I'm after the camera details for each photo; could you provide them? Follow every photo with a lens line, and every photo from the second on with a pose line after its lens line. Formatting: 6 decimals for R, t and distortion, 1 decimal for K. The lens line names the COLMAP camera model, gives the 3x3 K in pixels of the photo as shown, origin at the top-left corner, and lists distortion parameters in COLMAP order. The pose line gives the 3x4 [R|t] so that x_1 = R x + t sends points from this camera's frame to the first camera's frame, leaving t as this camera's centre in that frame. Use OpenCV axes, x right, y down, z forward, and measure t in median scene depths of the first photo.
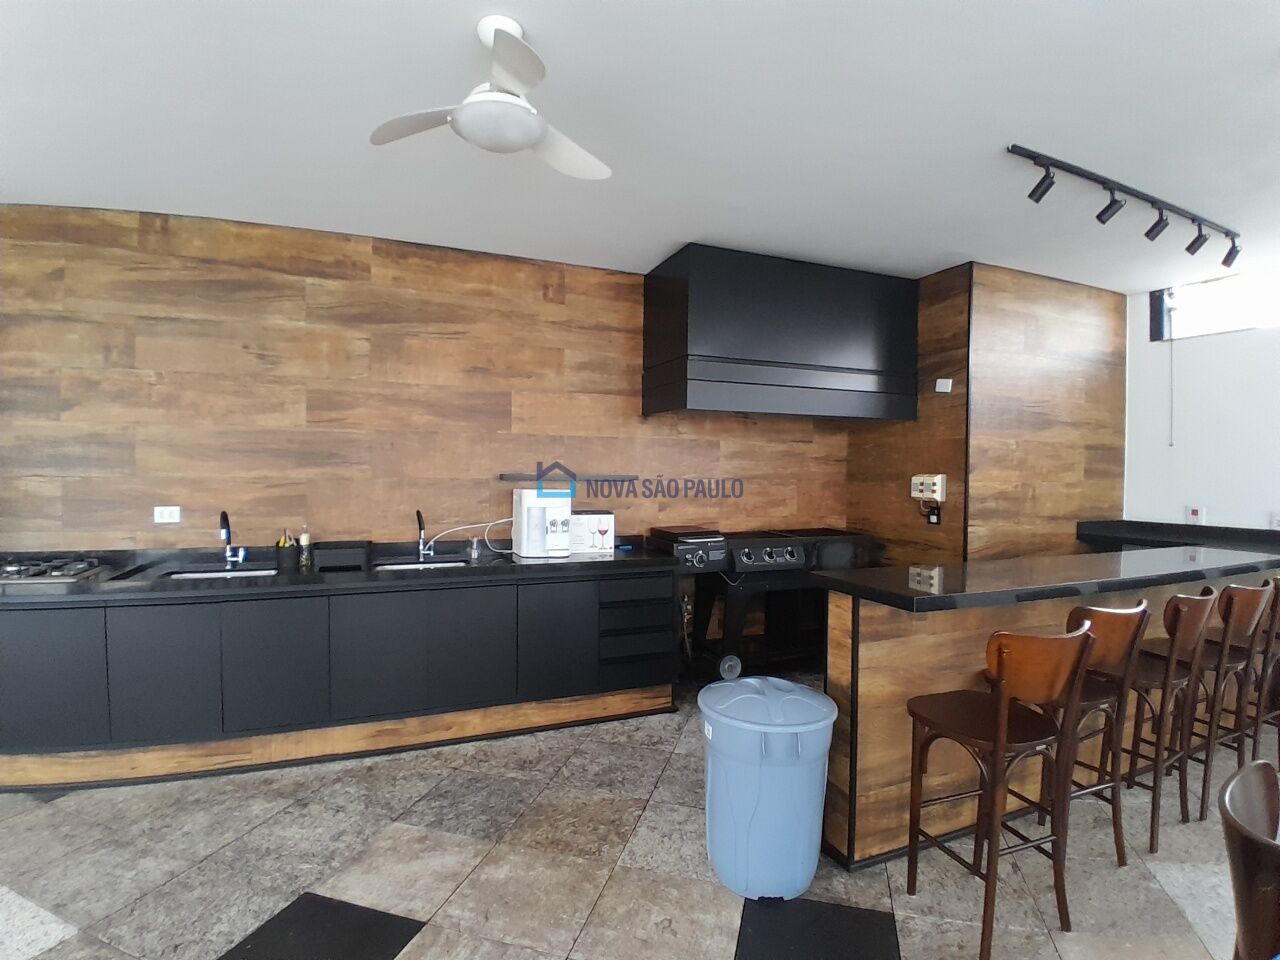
lens RADIAL K [[639.3, 0, 639.5], [0, 639.3, 481.1], [0, 0, 1]] dist [-0.021832, -0.000888]
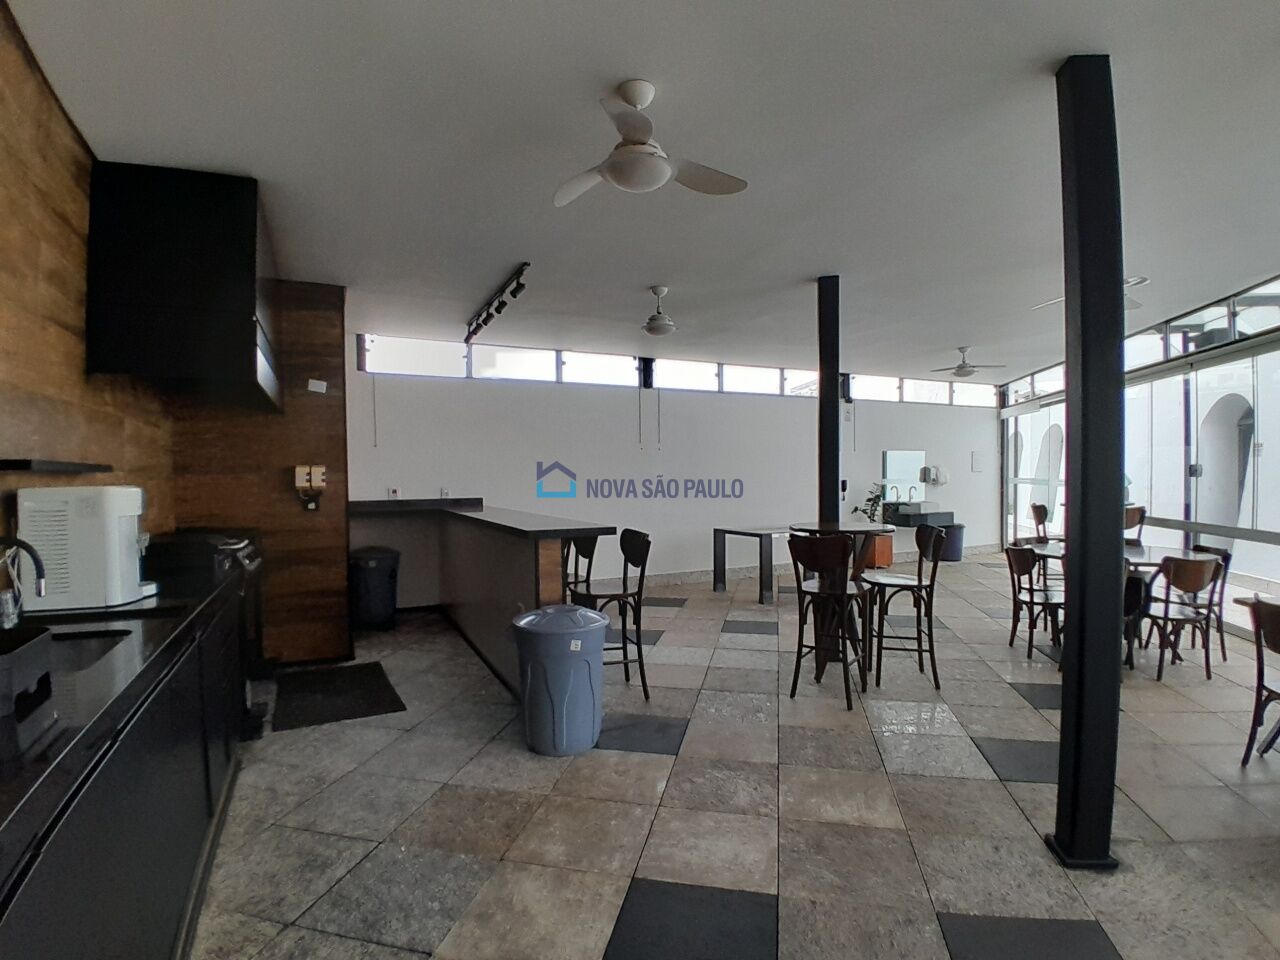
lens RADIAL K [[639.3, 0, 639.3], [0, 639.3, 480.7], [0, 0, 1]] dist [-0.021832, -0.000888]
pose [[-0.060877, -0.016364, 0.998011, -0.692042], [0.026698, 0.999481, 0.018017, 0.011907], [-0.997788, 0.027741, -0.060409, 0.518793]]
